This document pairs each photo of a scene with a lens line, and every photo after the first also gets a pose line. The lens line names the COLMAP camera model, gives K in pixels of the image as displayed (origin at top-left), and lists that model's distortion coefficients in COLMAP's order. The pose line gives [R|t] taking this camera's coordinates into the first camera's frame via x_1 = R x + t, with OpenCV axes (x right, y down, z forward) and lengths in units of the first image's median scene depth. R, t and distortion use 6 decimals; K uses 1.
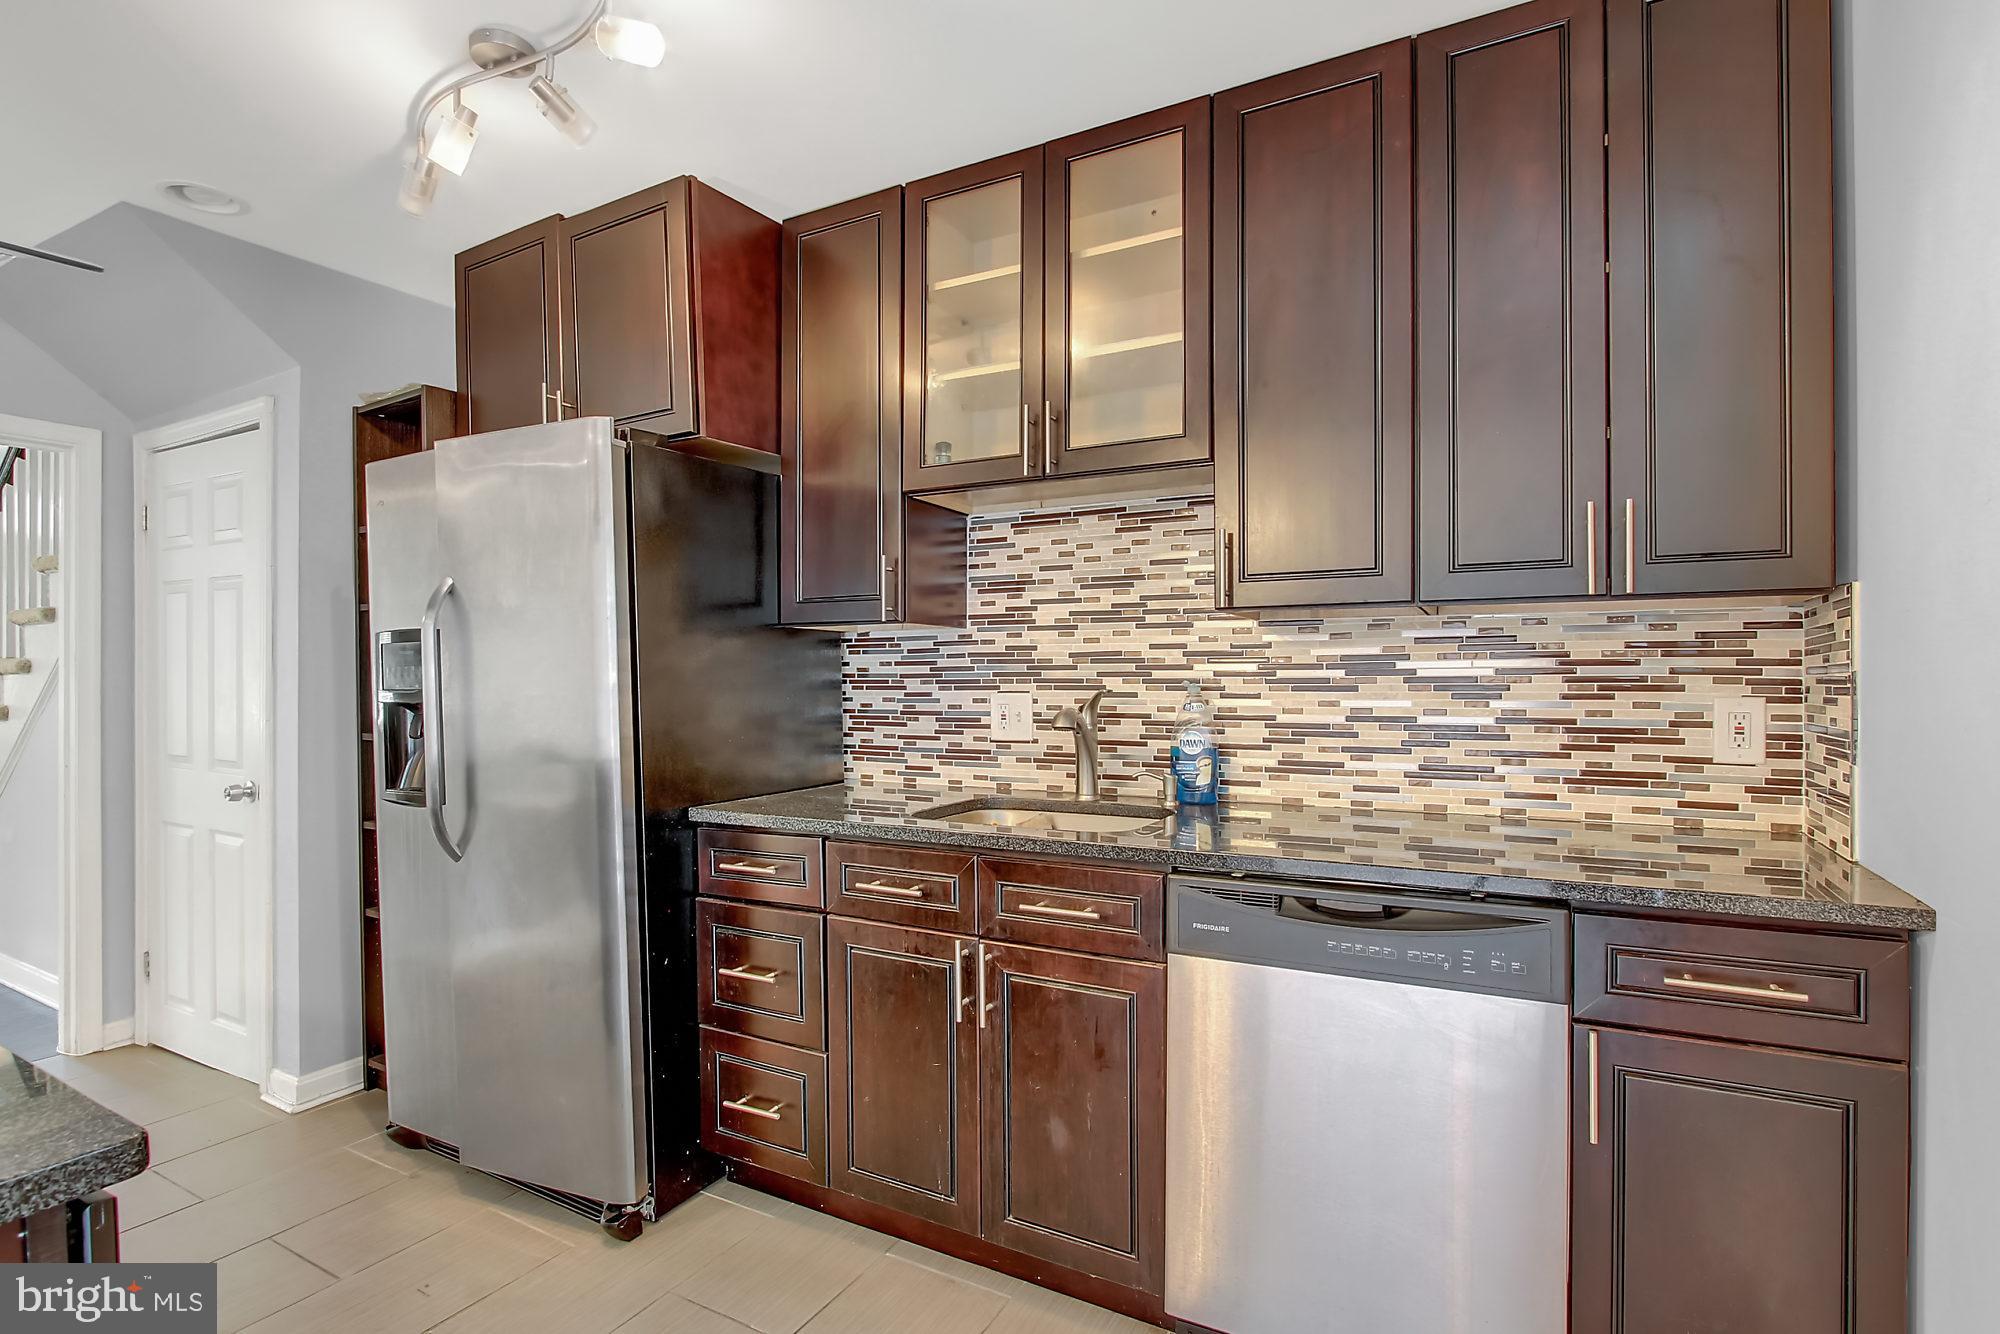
lens RADIAL K [[989.3, 0, 1000.0], [0, 989.3, 678.3], [0, 0, 1]] dist [-0.003668, -0.000829]
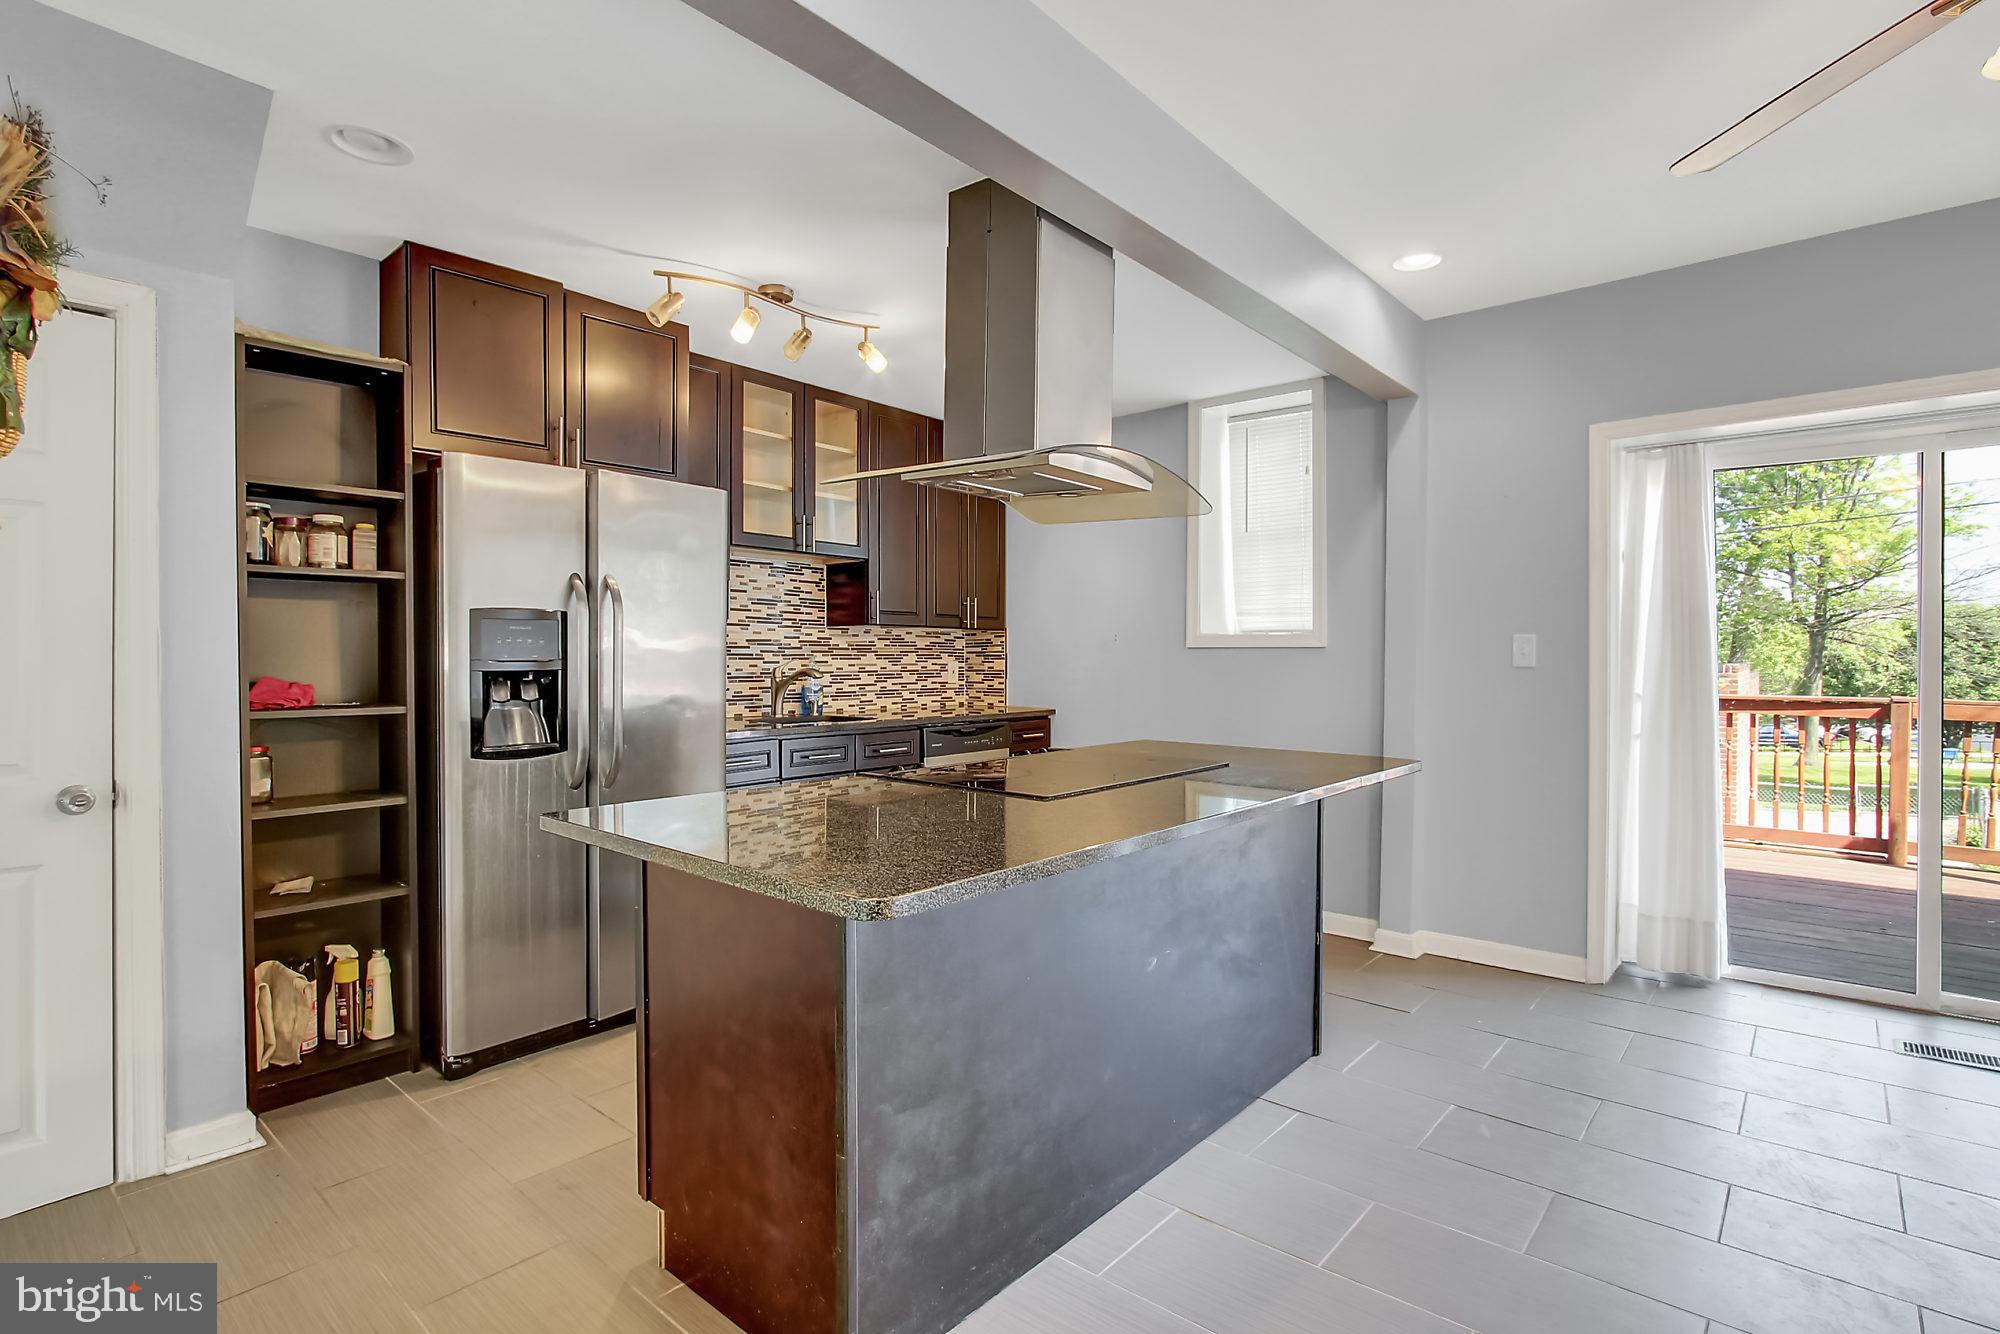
lens RADIAL K [[989.3, 0, 1018.7], [0, 989.3, 666.2], [0, 0, 1]] dist [-0.003668, -0.000829]
pose [[0.173931, -0.009582, 0.984711, -1.889771], [-0.006234, 0.999922, 0.010831, 0.000825], [-0.984738, -0.008023, 0.173857, 0.233951]]
